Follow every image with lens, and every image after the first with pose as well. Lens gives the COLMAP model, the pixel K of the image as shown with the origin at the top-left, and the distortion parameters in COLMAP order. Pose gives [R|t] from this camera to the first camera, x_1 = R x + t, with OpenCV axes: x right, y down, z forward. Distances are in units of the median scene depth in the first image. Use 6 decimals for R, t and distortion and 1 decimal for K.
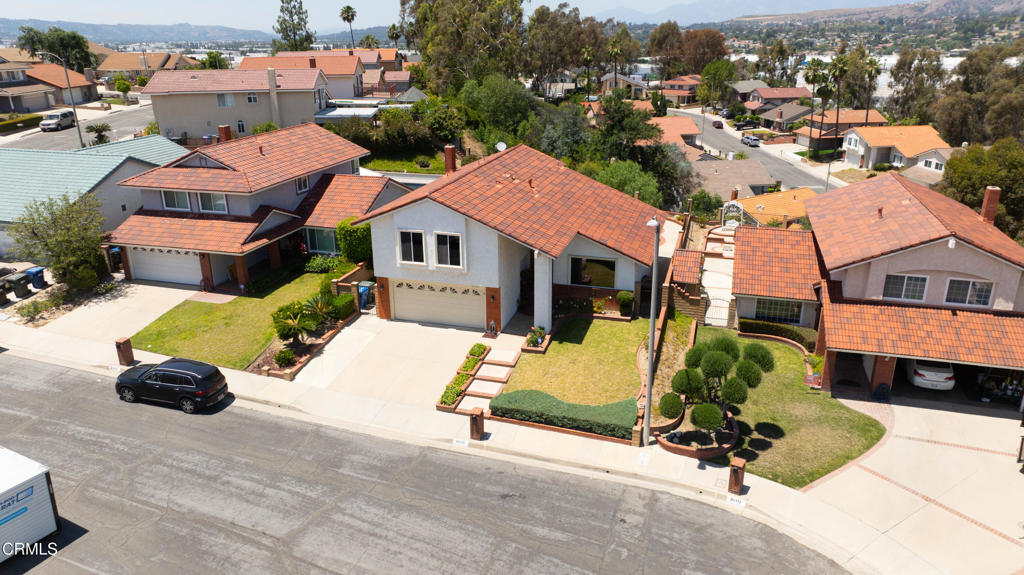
lens RADIAL K [[720.5, 0, 512.0], [0, 720.5, 287.5], [0, 0, 1]] dist [-0.051292, 0.059798]
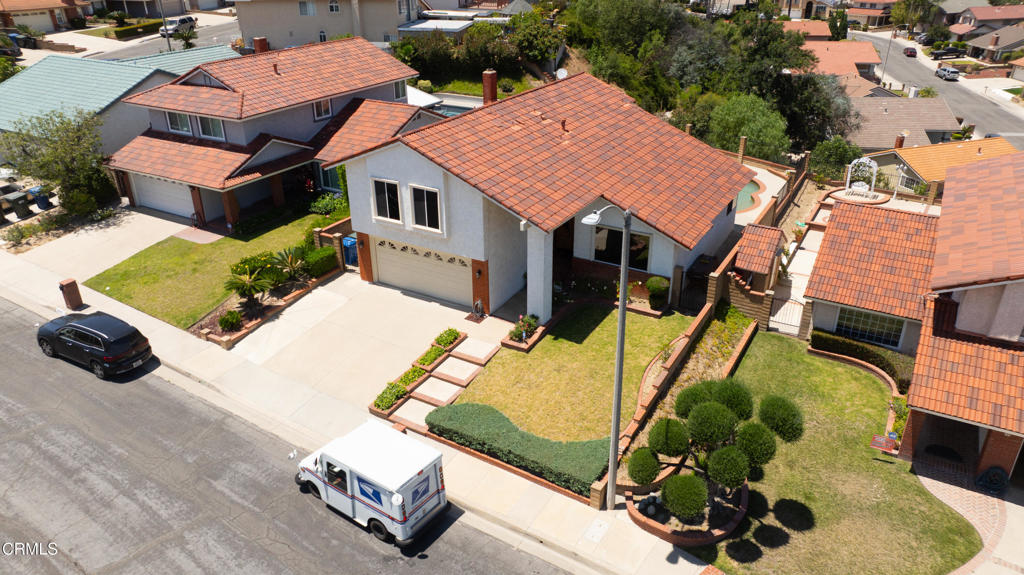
lens RADIAL K [[720.5, 0, 512.0], [0, 720.5, 287.5], [0, 0, 1]] dist [-0.051292, 0.059798]
pose [[0.971861, 0.103830, -0.211439, 0.167447], [-0.079902, 0.989704, 0.118747, -0.062207], [0.221591, -0.098511, 0.970151, 0.220325]]
